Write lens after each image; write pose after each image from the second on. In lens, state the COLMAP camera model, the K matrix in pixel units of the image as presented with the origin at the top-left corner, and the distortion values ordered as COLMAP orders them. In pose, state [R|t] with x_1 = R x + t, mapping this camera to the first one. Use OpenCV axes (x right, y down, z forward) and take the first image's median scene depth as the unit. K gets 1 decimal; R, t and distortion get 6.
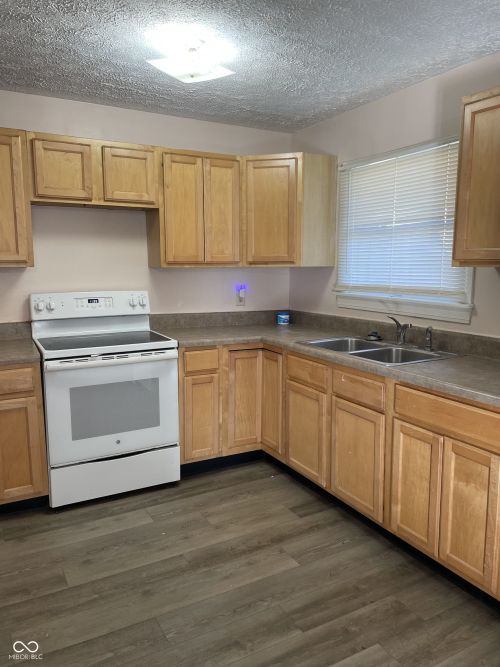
lens RADIAL K [[504.8, 0, 250.0], [0, 504.8, 333.5], [0, 0, 1]] dist [0.110287, -0.127142]
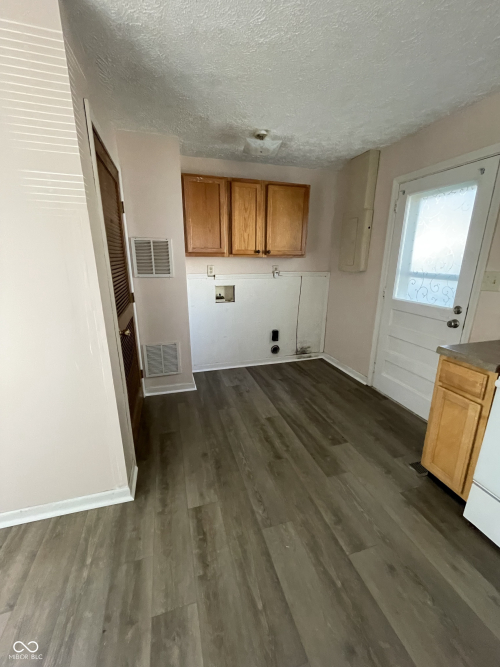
lens RADIAL K [[272.3, 0, 250.0], [0, 272.3, 333.5], [0, 0, 1]] dist [-0.001224, -0.000111]
pose [[-0.200591, 0.262748, -0.943783, 0.139758], [-0.139495, 0.945887, 0.292981, -0.122415], [0.969693, 0.190423, -0.153084, 0.900289]]
